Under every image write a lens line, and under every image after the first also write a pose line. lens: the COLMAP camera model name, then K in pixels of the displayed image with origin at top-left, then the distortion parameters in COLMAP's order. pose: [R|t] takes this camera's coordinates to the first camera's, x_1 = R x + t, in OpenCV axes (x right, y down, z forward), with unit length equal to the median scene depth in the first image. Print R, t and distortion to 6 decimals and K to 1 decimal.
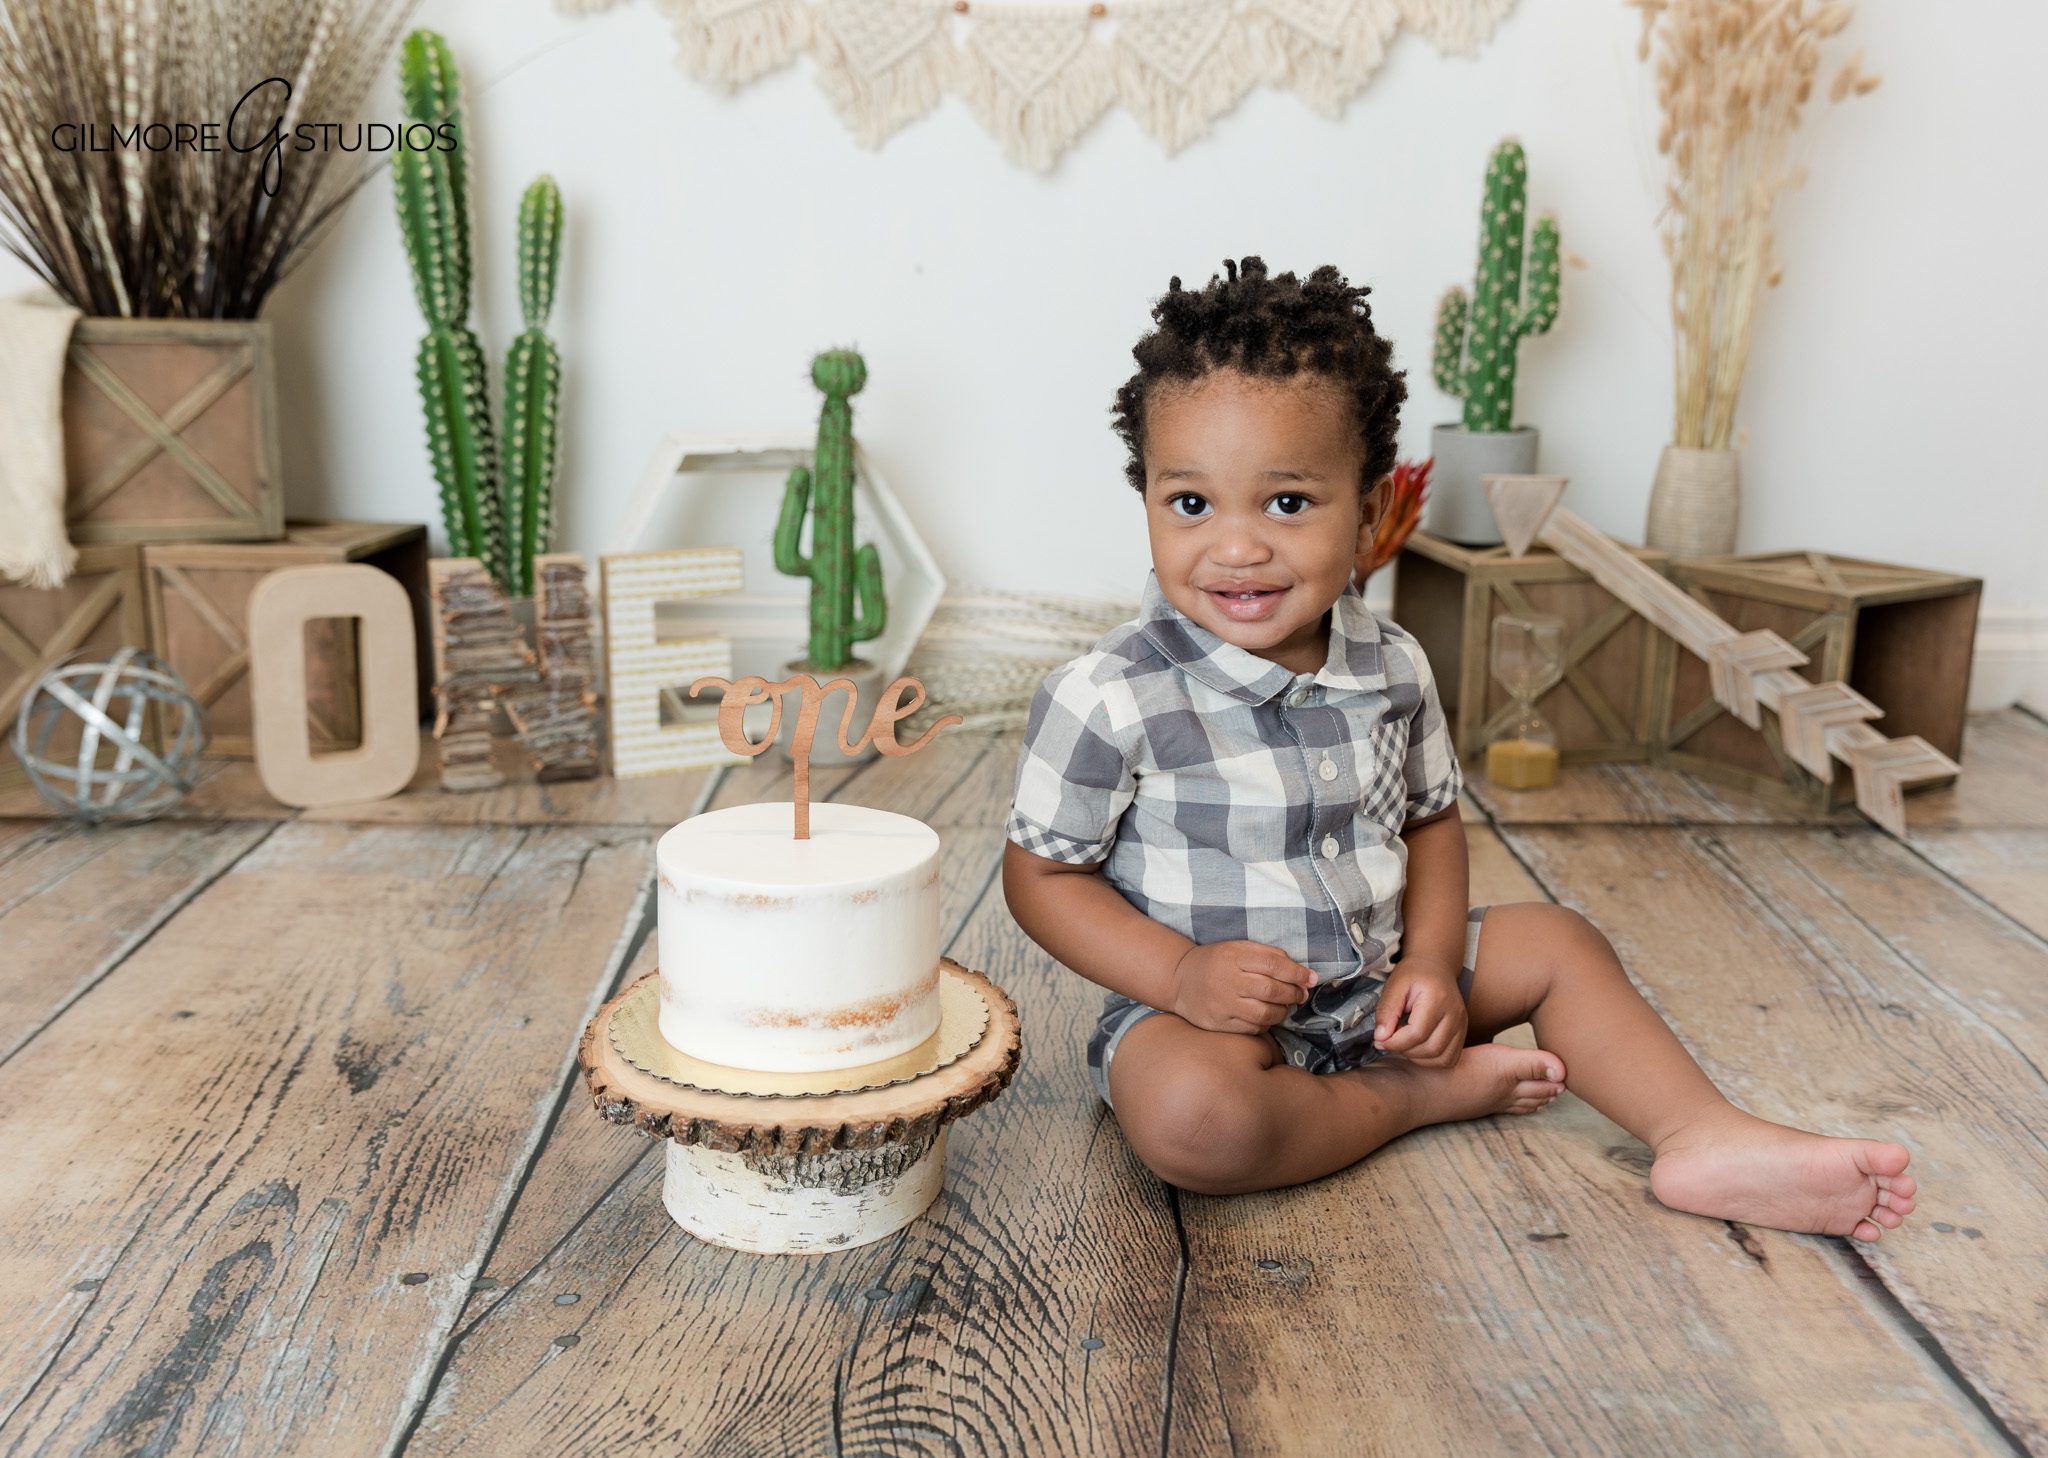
lens RADIAL K [[1975.9, 0, 1064.6], [0, 1975.9, 738.6], [0, 0, 1]] dist [-0.004102, 0.000000]
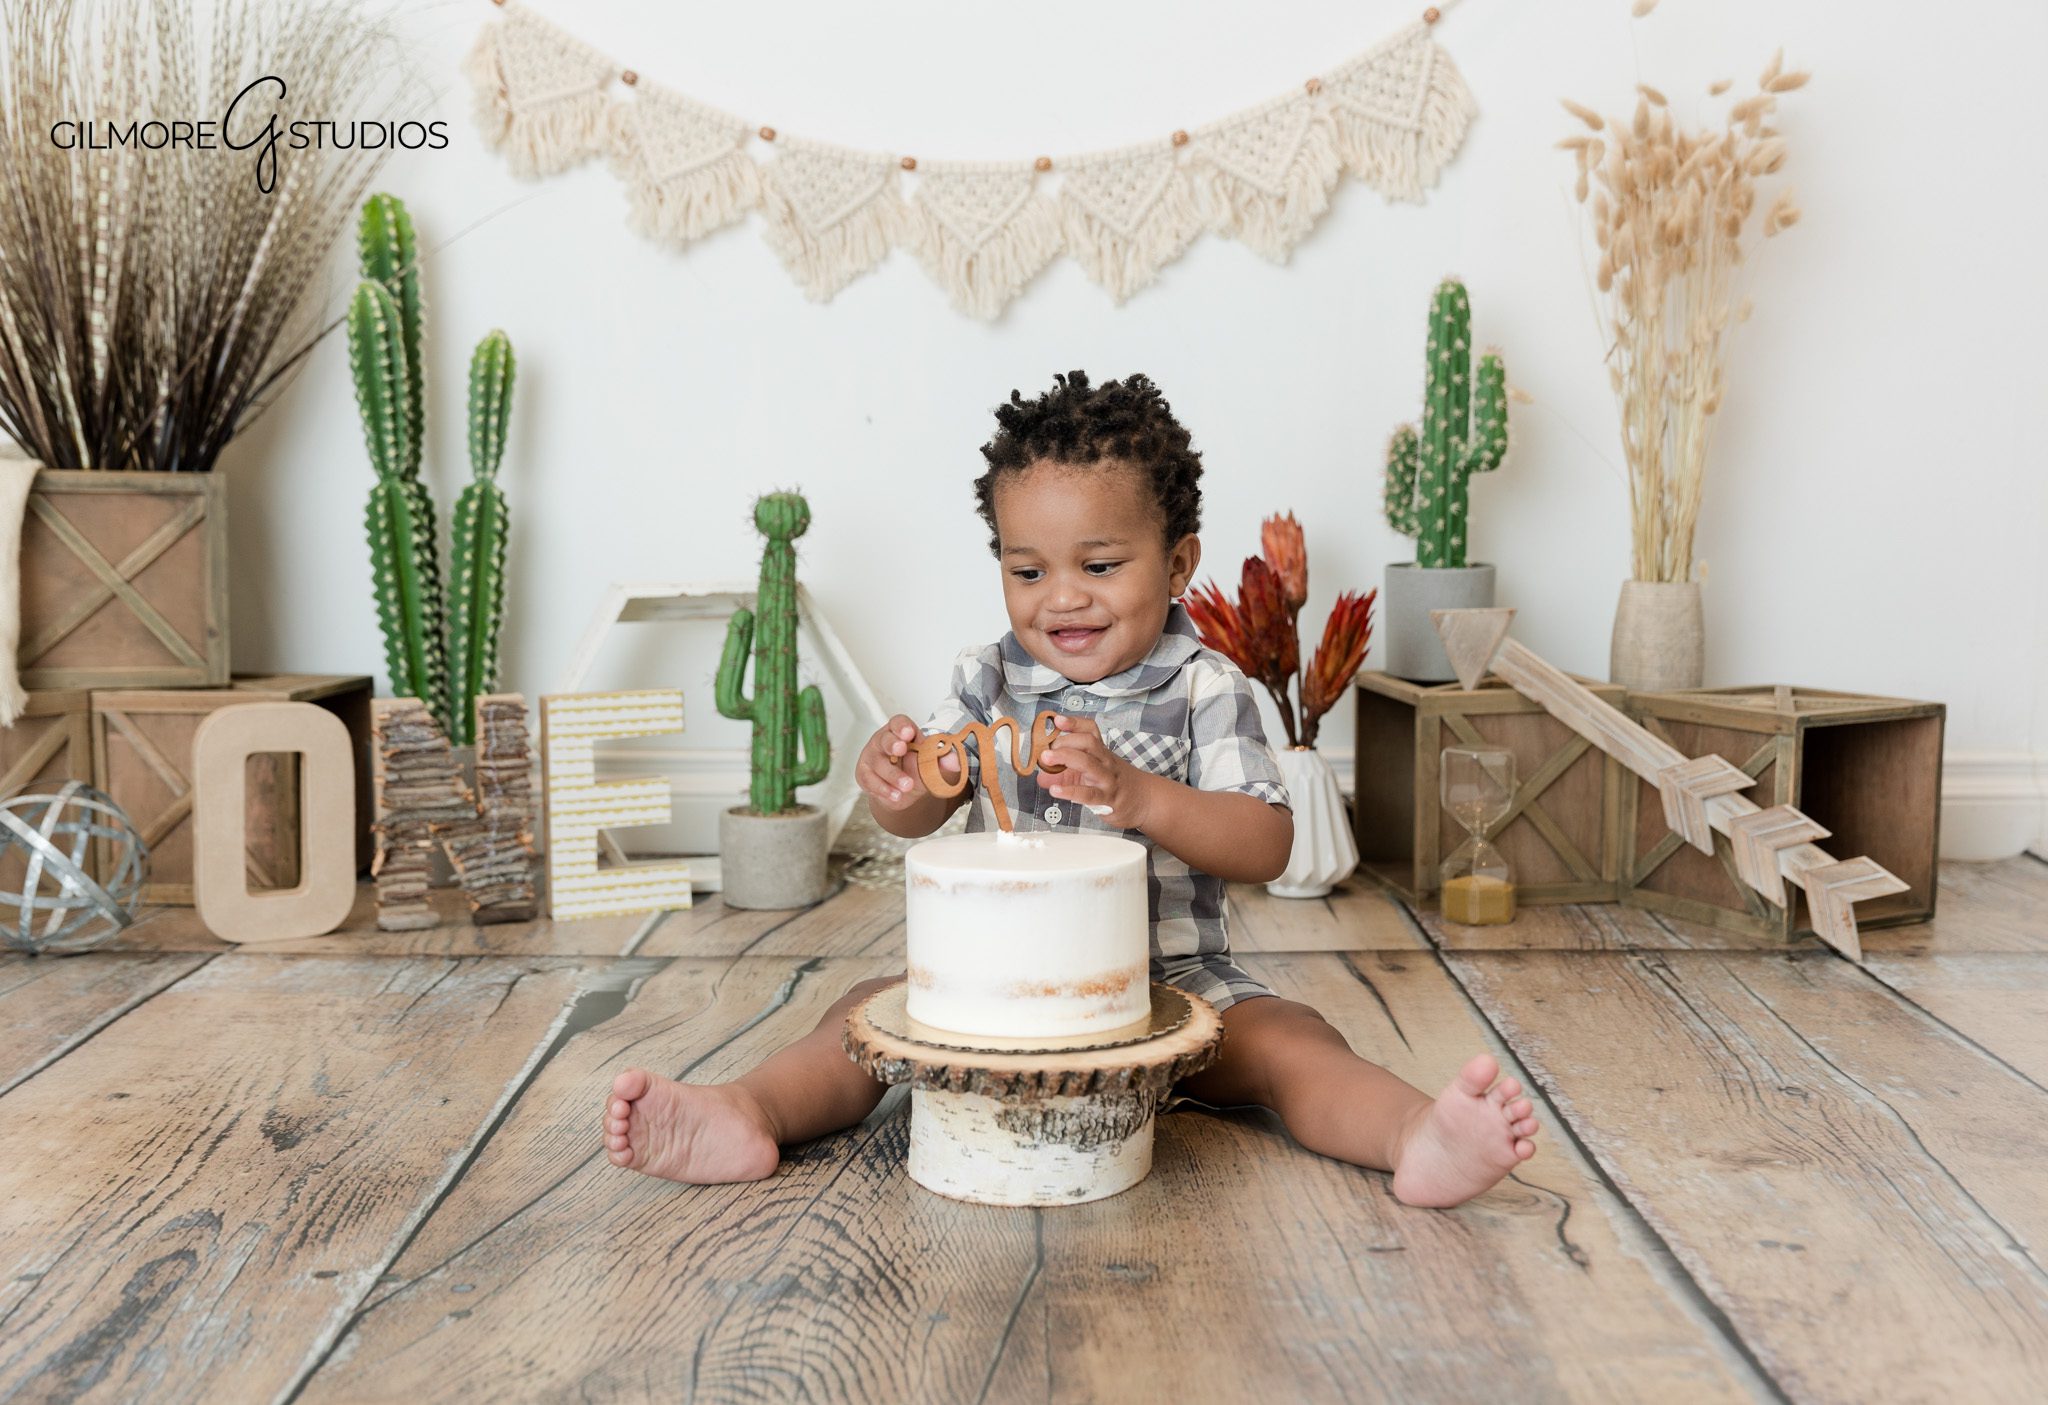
lens RADIAL K [[2325.5, 0, 1045.7], [0, 2325.5, 729.8], [0, 0, 1]] dist [-0.006571, 0.000000]
pose [[0.999318, -0.010877, -0.035288, 0.061354], [0.006327, 0.991936, -0.126585, 0.074463], [0.036380, 0.126276, 0.991328, -0.154970]]
